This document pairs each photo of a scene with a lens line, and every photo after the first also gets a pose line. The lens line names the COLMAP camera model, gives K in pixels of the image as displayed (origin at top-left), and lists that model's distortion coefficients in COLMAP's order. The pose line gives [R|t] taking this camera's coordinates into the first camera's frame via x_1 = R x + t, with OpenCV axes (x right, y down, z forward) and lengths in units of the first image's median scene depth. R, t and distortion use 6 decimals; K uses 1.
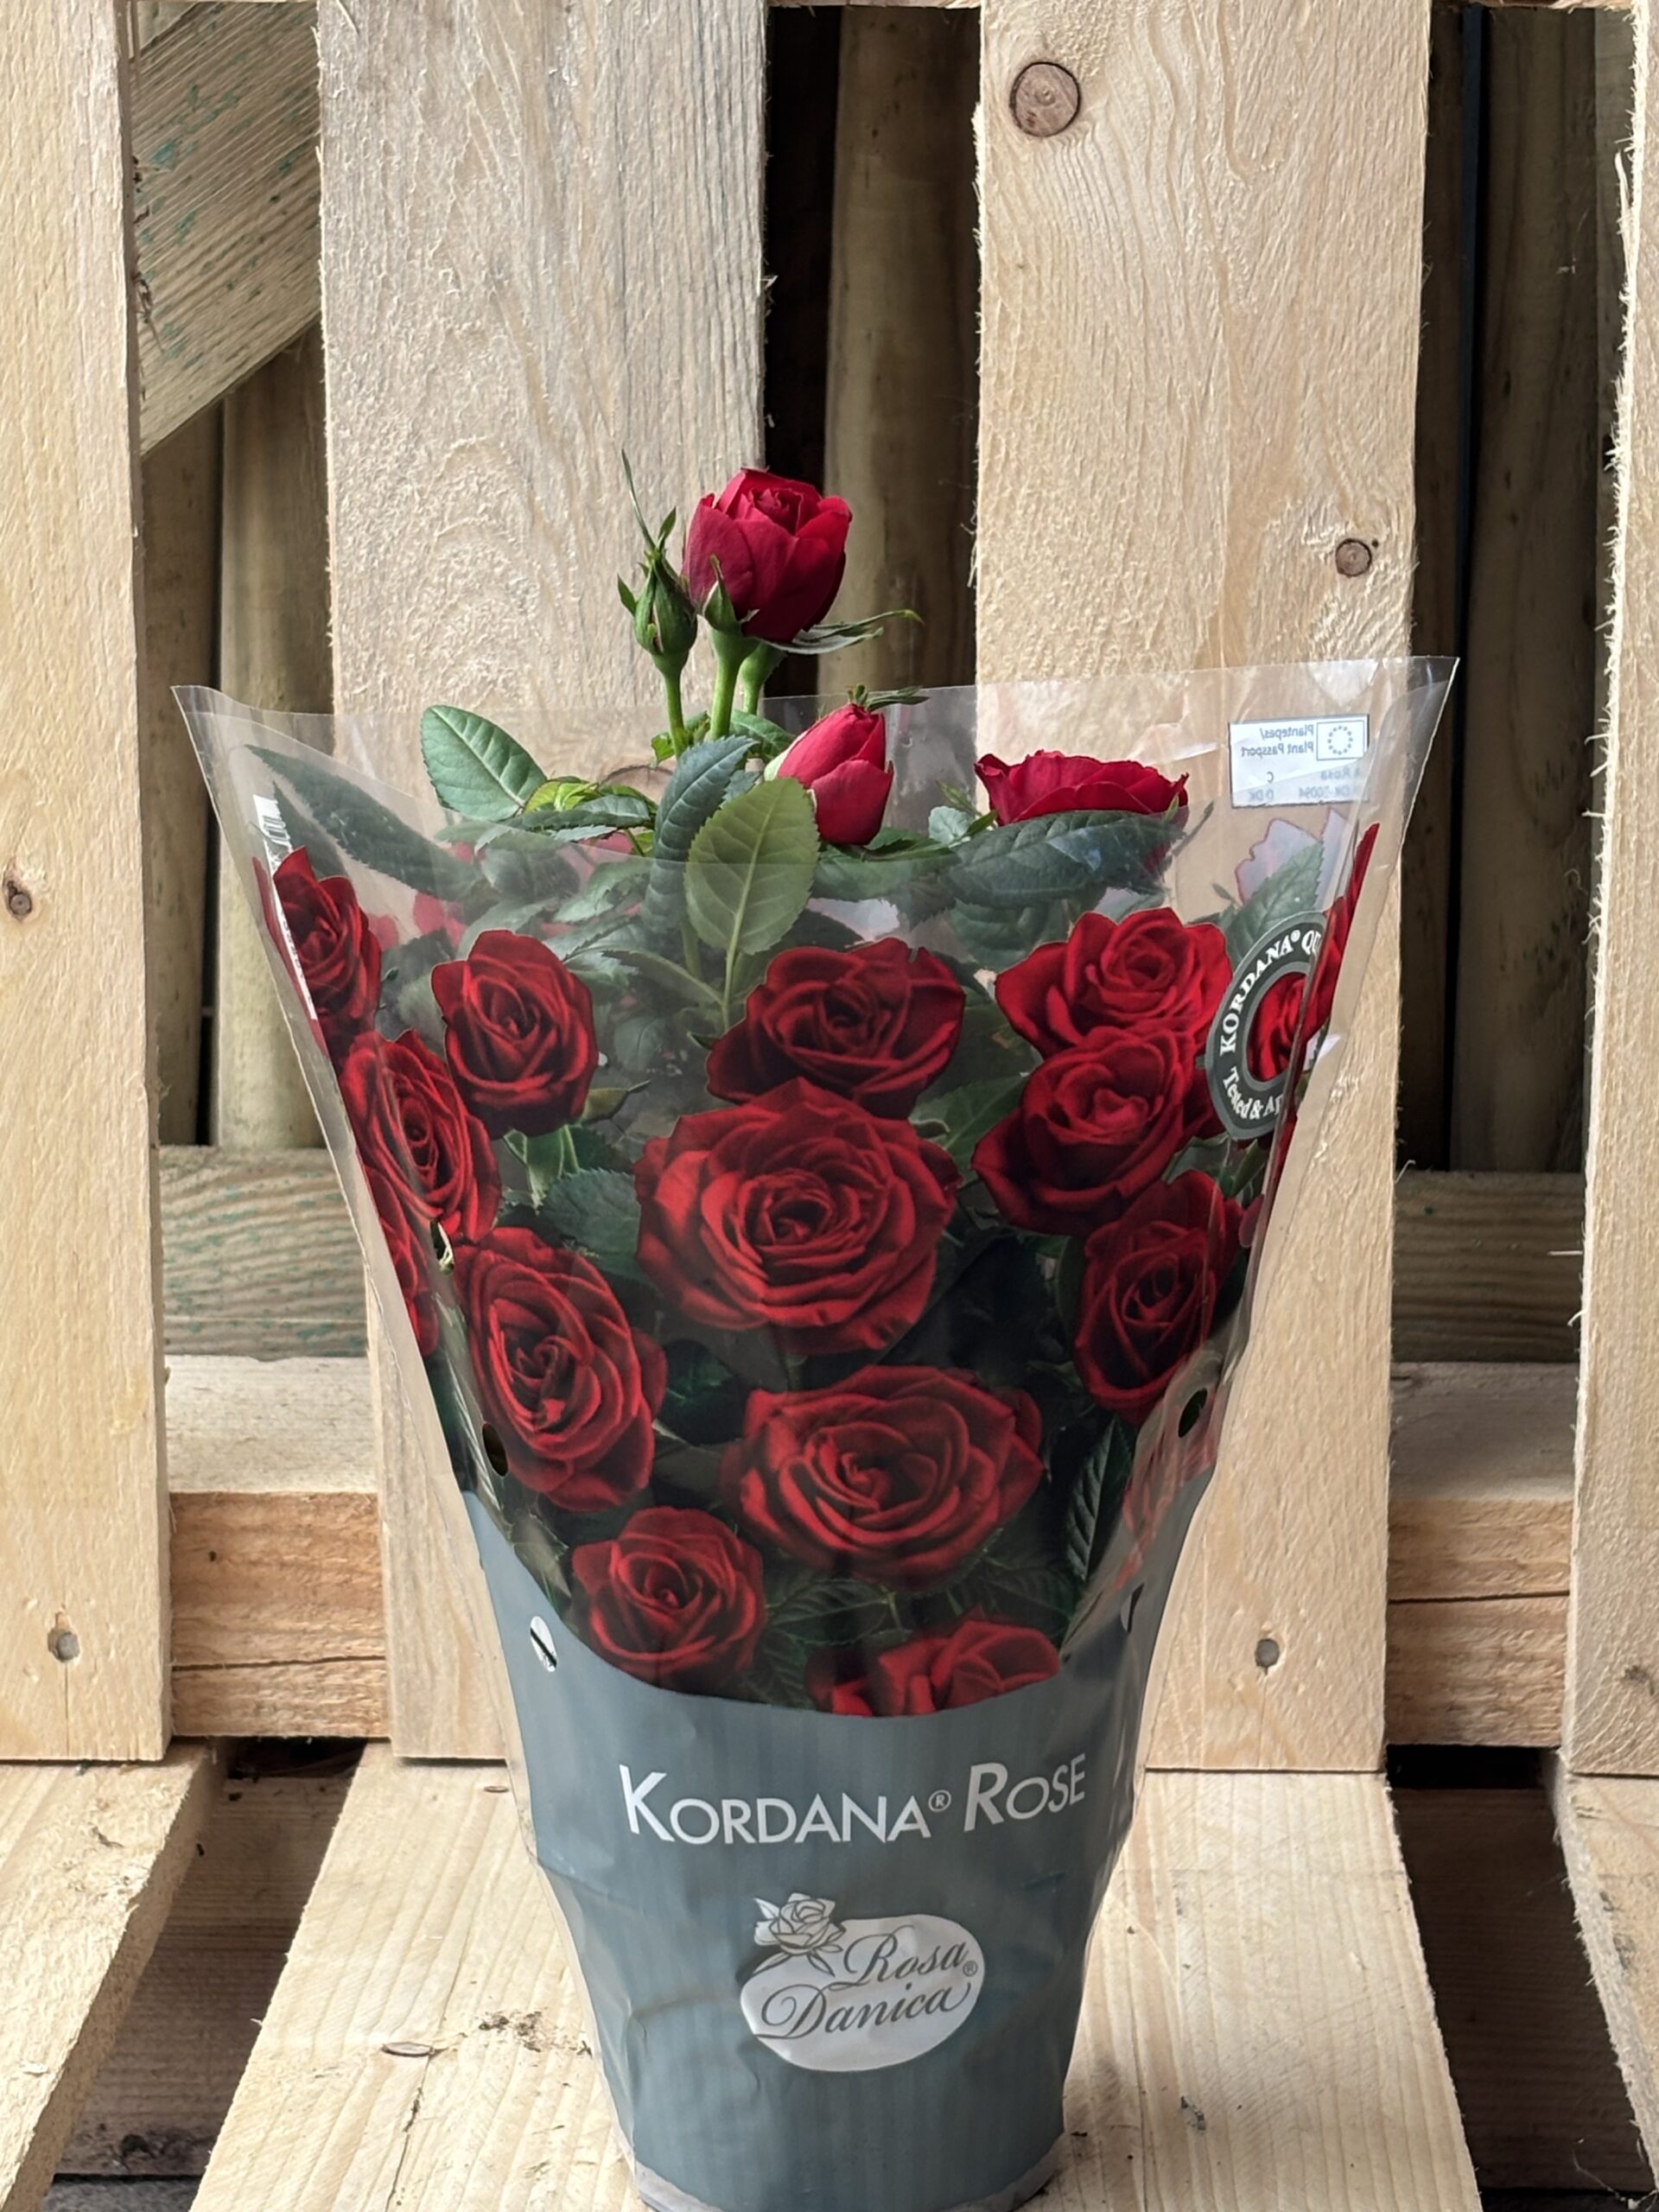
lens RADIAL K [[5157.8, 0, 828.1], [0, 5157.8, 1118.9], [0, 0, 1]] dist [0.149002, 0.000000]
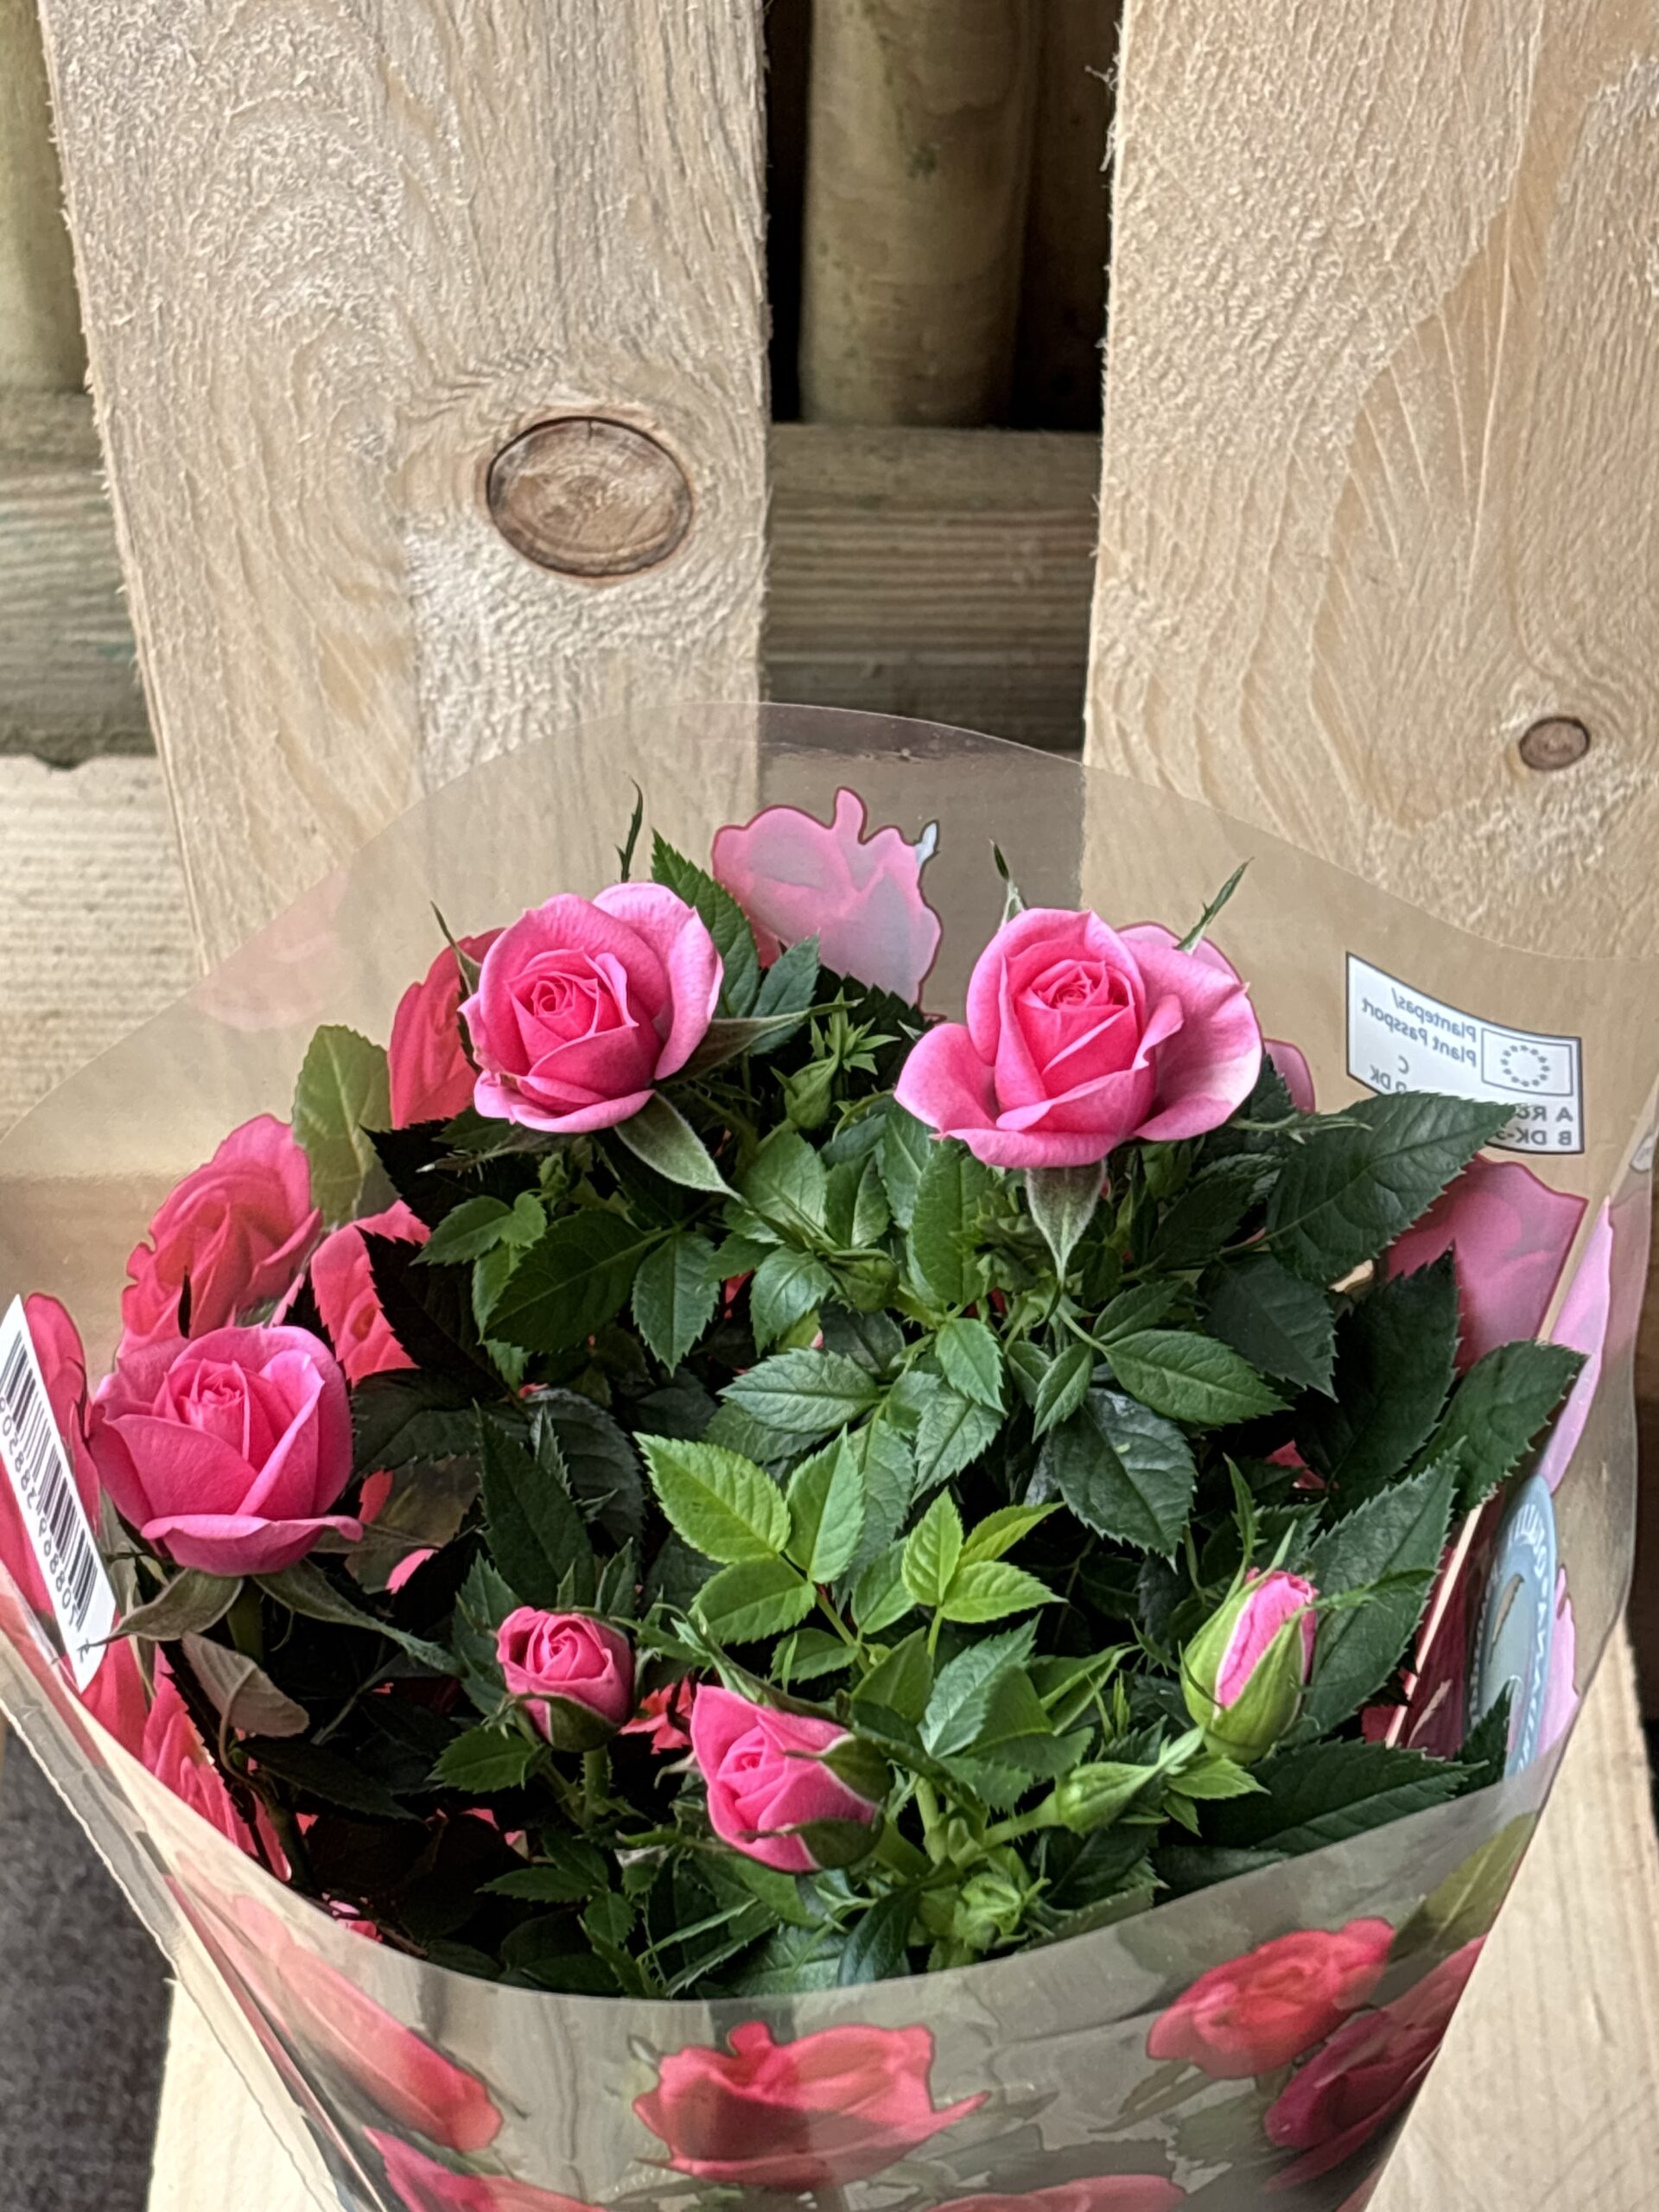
lens RADIAL K [[5157.8, 0, 832.6], [0, 5157.8, 1115.6], [0, 0, 1]] dist [0.149002, 0.000000]
pose [[0.999474, -0.024309, 0.021481, -0.020909], [0.008737, 0.839420, 0.543413, -0.345537], [-0.031241, -0.542940, 0.839190, 0.423224]]
